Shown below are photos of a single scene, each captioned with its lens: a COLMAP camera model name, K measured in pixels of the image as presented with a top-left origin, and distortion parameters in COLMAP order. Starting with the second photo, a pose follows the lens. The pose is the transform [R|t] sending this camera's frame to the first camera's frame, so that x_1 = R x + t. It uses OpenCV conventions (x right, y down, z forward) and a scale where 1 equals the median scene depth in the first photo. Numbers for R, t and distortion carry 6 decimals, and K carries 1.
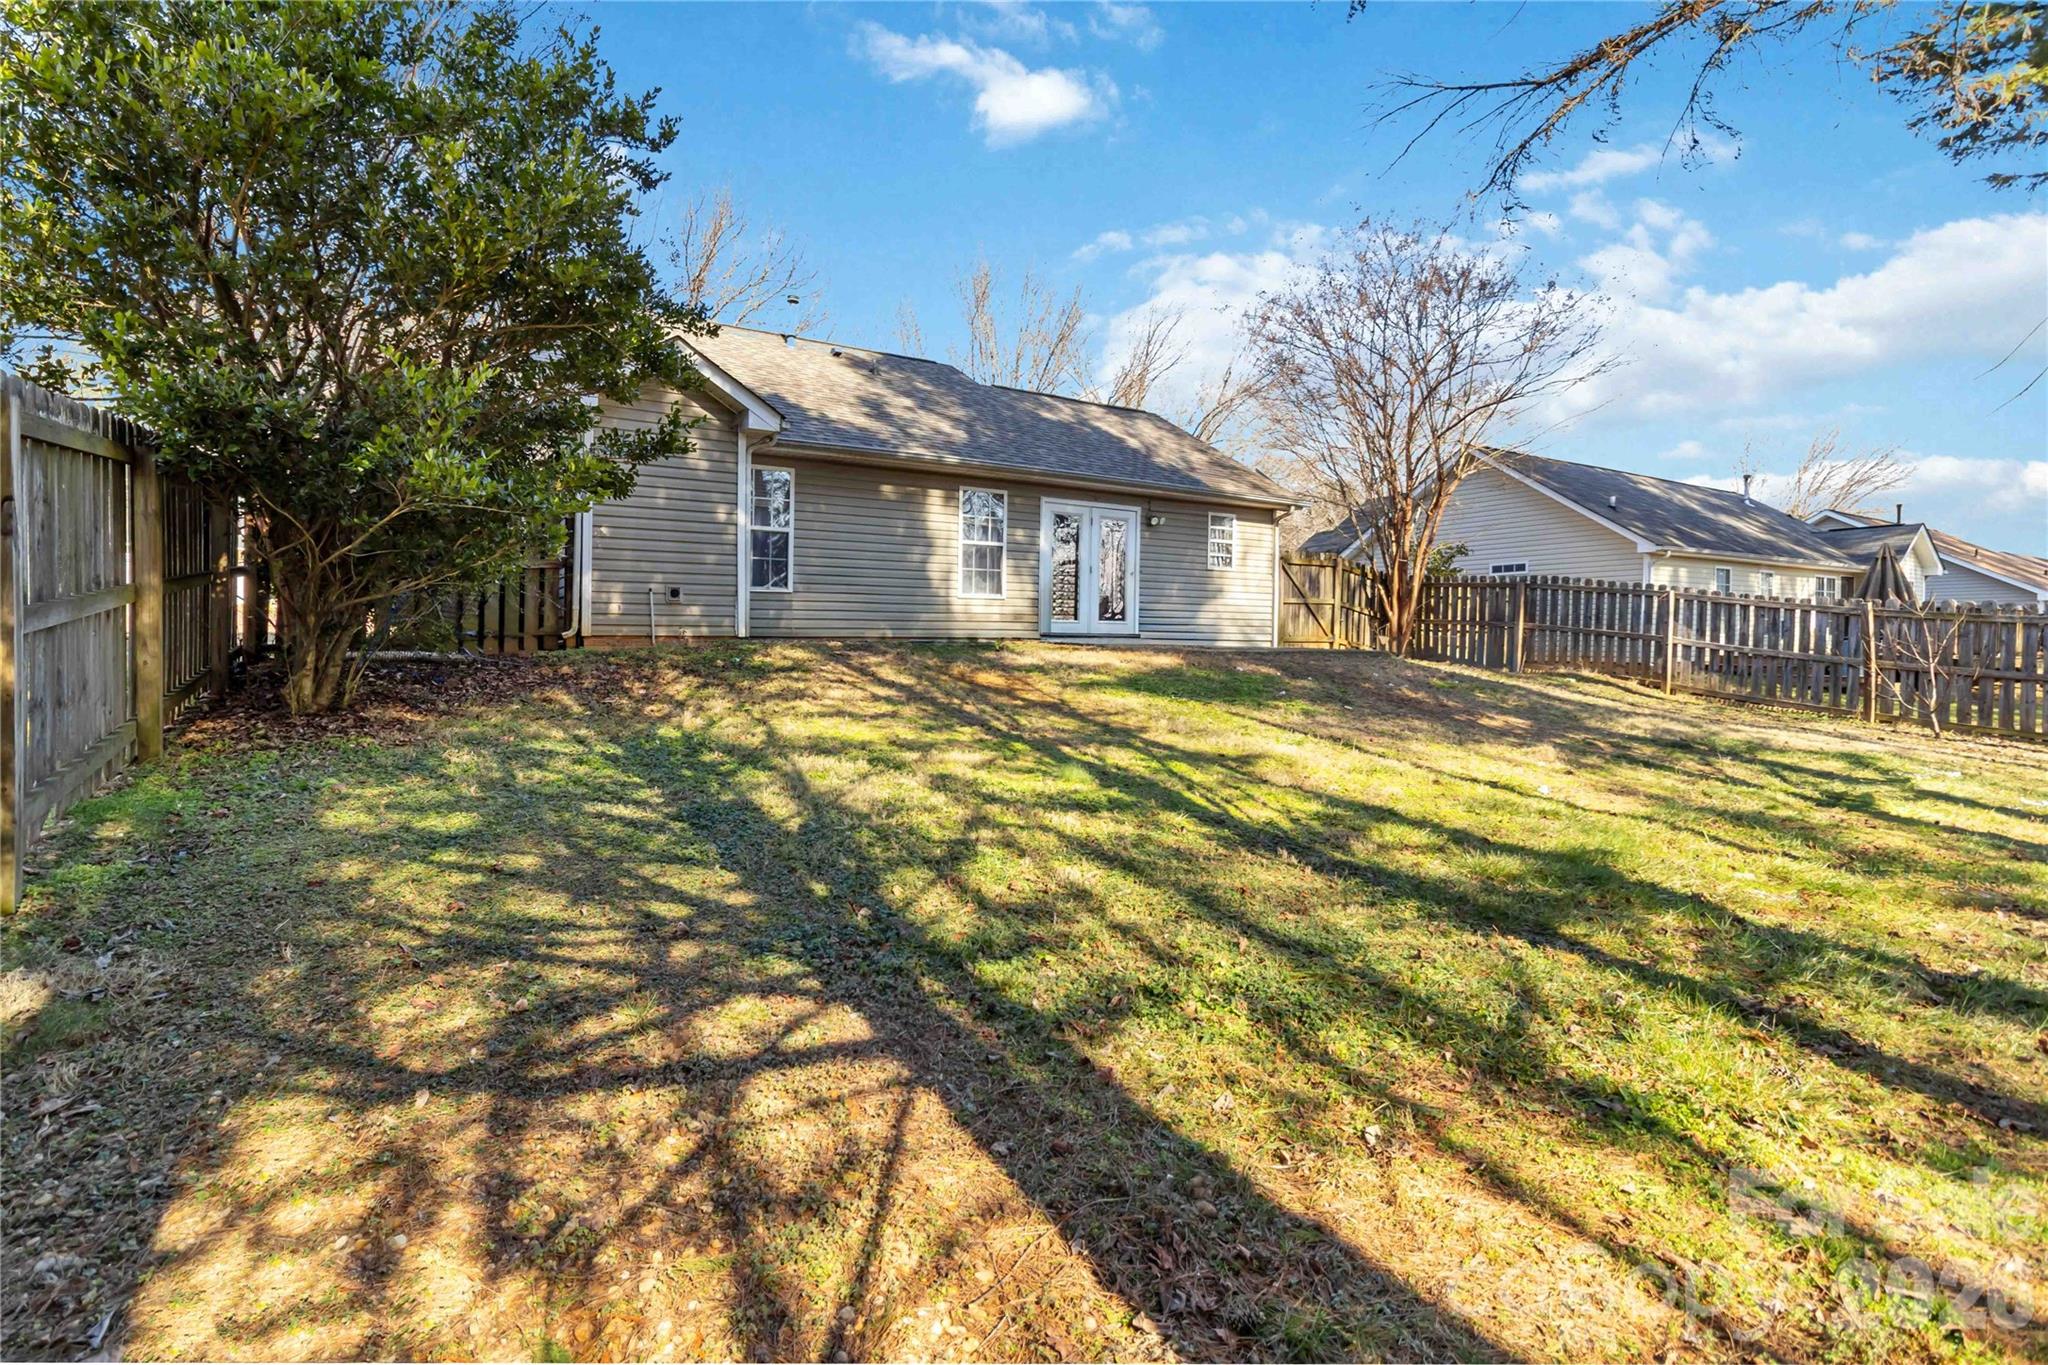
lens RADIAL K [[958.6, 0, 1020.1], [0, 958.6, 662.4], [0, 0, 1]] dist [0.002178, 0.001070]
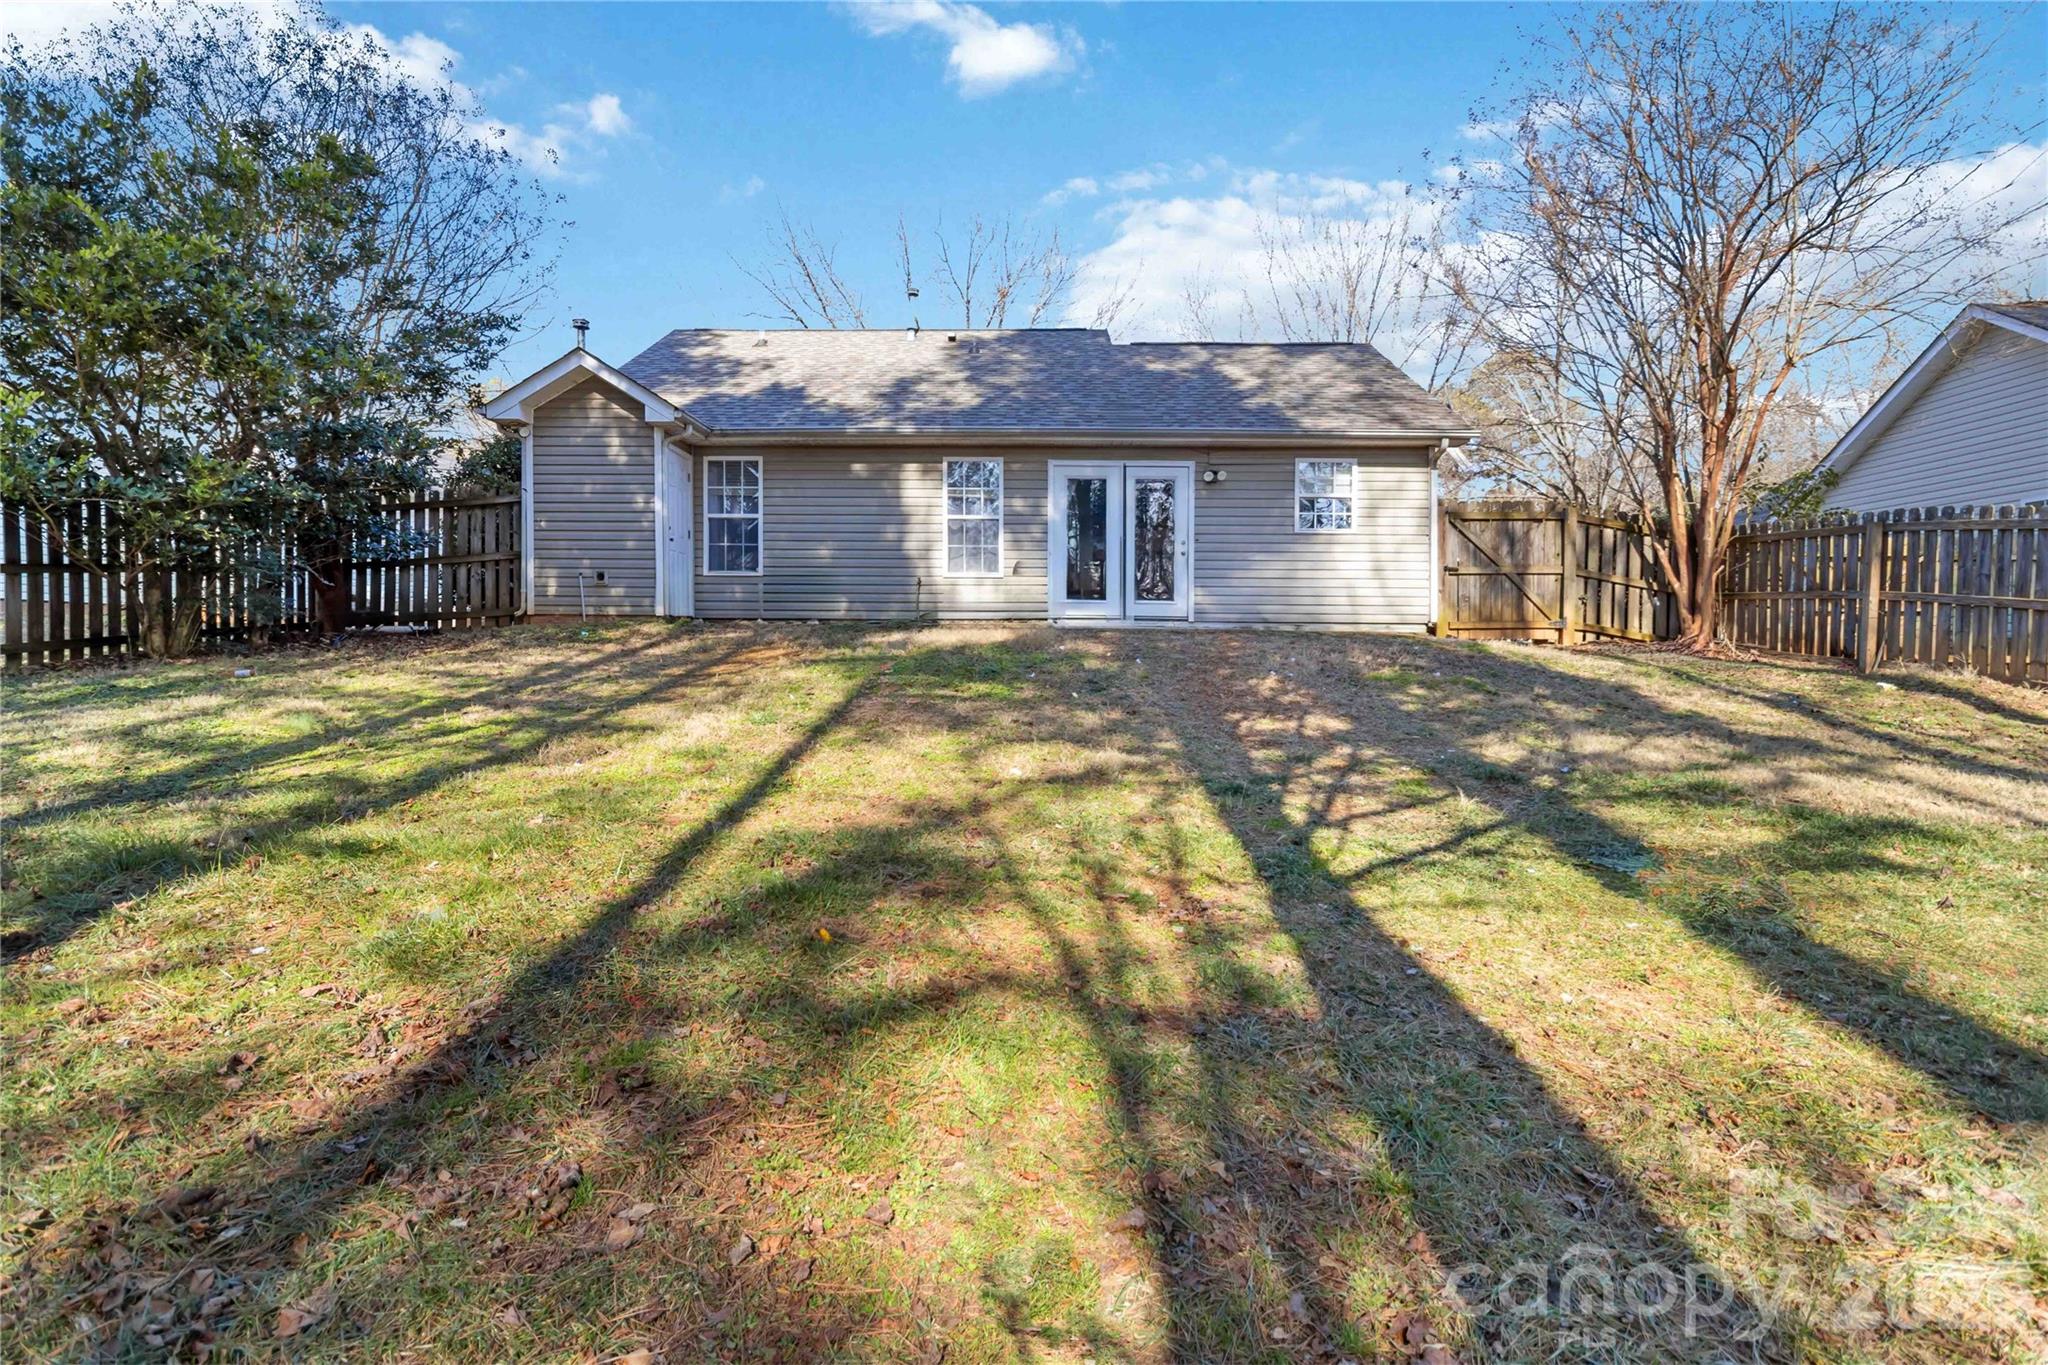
lens RADIAL K [[958.6, 0, 1020.1], [0, 958.6, 662.4], [0, 0, 1]] dist [0.002178, 0.001070]
pose [[0.827037, 0.013140, -0.561994, 0.514589], [-0.018526, 0.999821, -0.003885, 0.017760], [0.561842, 0.013625, 0.827132, 0.266095]]
